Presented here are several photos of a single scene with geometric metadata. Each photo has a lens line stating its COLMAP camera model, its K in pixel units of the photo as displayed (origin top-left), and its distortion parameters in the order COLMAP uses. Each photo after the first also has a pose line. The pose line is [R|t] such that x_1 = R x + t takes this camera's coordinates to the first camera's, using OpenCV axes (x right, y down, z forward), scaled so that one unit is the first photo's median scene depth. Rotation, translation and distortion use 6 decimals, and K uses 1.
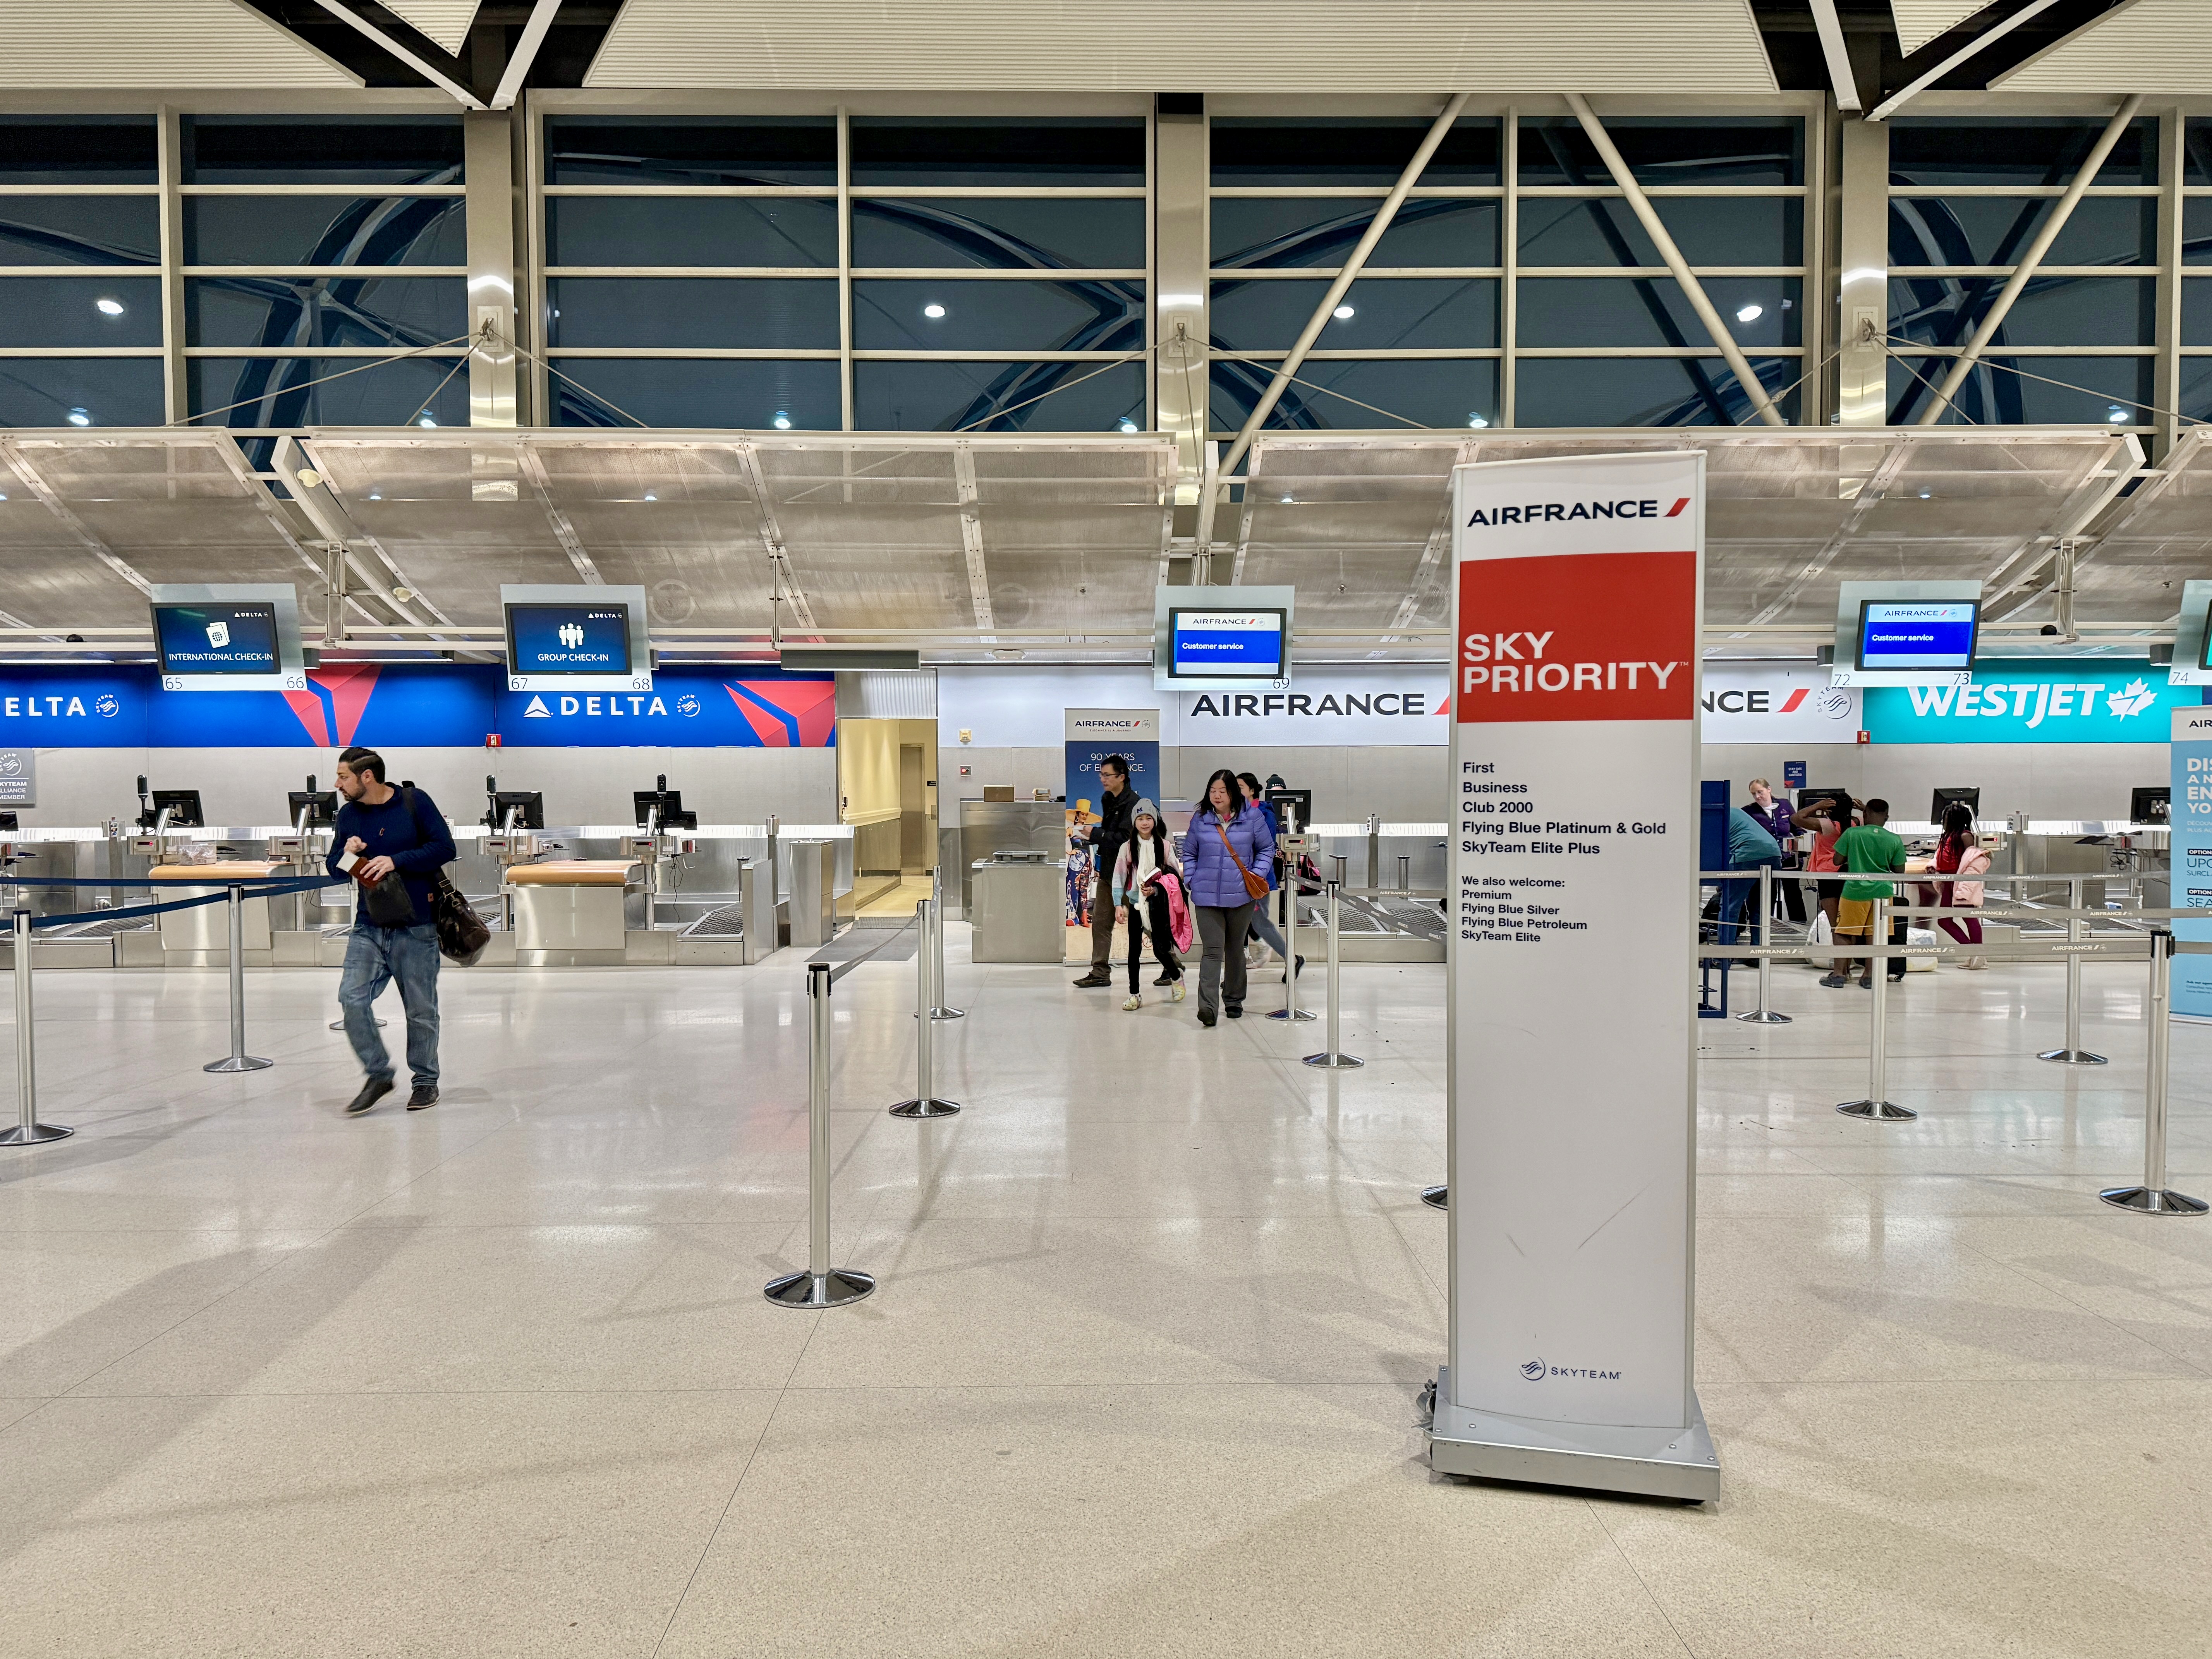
lens RADIAL K [[1417.6, 0, 1106.0], [0, 1417.6, 829.5], [0, 0, 1]] dist [0.020102, 0.000552]
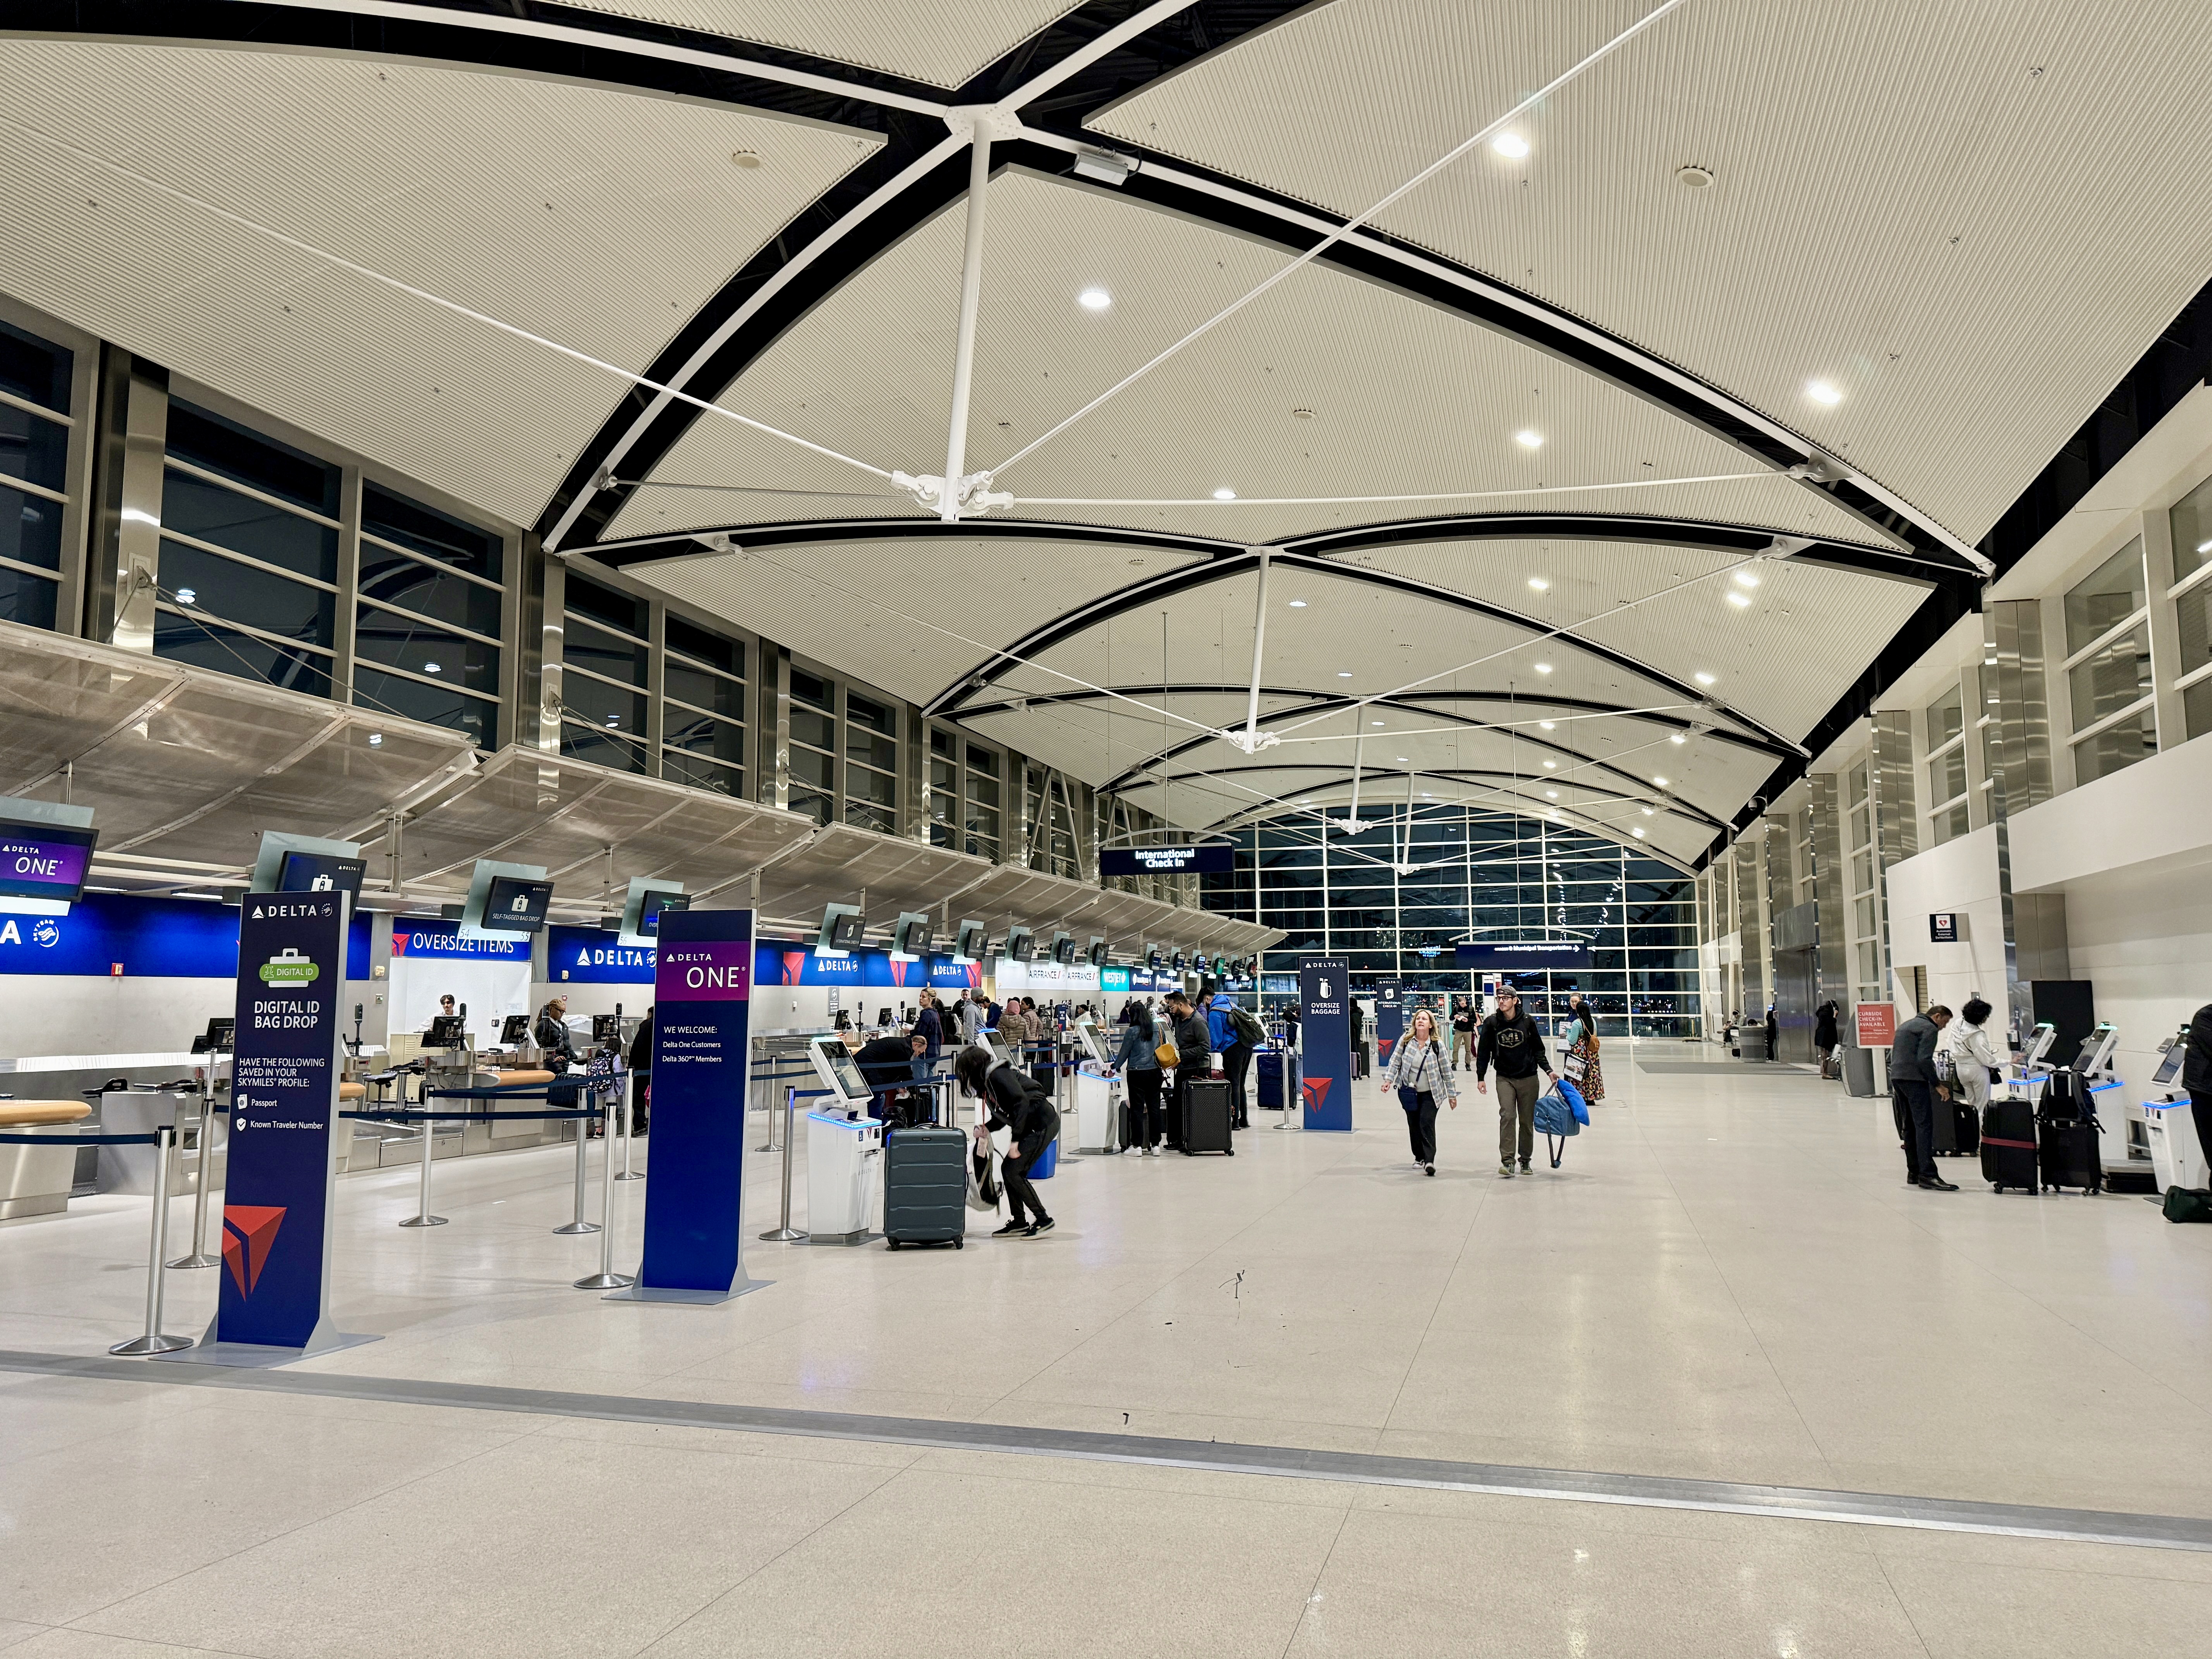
lens RADIAL K [[1577.0, 0, 1106.0], [0, 1577.0, 829.5], [0, 0, 1]] dist [0.168772, -0.248164]
pose [[0.304947, 0.106466, 0.946400, -0.846521], [0.034851, 0.991819, -0.122805, 0.003269], [-0.951731, 0.070432, 0.298742, -0.018998]]
